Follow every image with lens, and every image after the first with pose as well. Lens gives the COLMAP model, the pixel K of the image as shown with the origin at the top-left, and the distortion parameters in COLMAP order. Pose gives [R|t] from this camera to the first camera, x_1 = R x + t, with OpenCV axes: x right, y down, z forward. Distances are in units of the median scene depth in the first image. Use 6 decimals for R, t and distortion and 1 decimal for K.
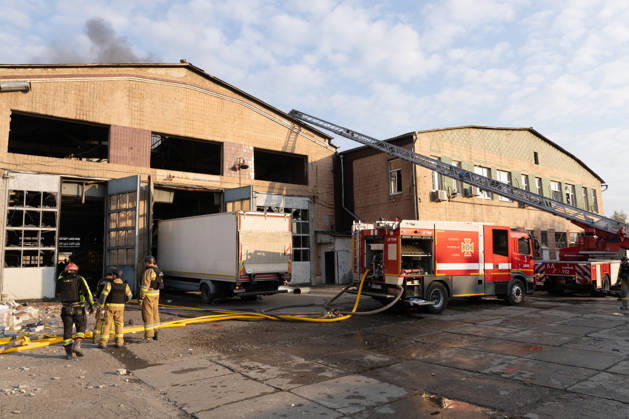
lens RADIAL K [[444.0, 0, 309.2], [0, 444.0, 210.9], [0, 0, 1]] dist [-0.003459, -0.001988]
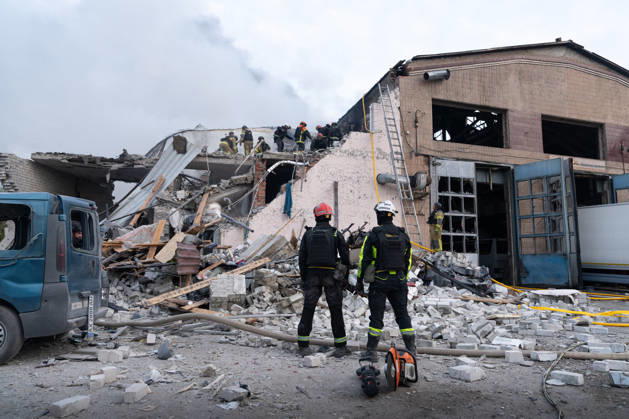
lens RADIAL K [[444.0, 0, 309.2], [0, 444.0, 210.9], [0, 0, 1]] dist [-0.003459, -0.001988]
pose [[0.941276, -0.015467, -0.337283, -0.577574], [0.005456, 0.999517, -0.030610, 0.058482], [0.337593, 0.026972, 0.940906, -0.053275]]
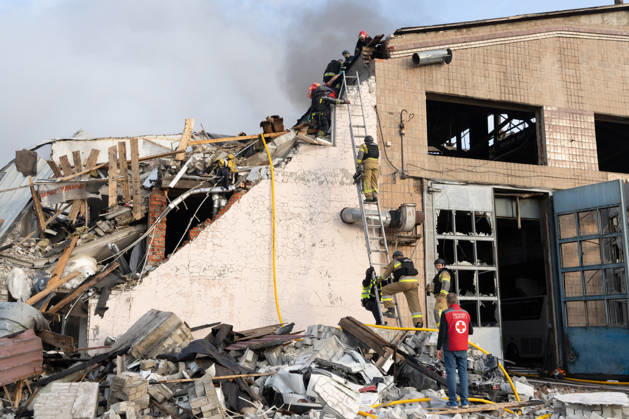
lens RADIAL K [[673.2, 0, 314.5], [0, 673.2, 209.5], [0, 0, 1]] dist [0.003788, 0.011787]
pose [[0.950603, -0.044680, -0.307178, -0.508610], [0.019749, 0.996287, -0.083797, 0.032386], [0.309781, 0.073591, 0.947956, -0.017283]]
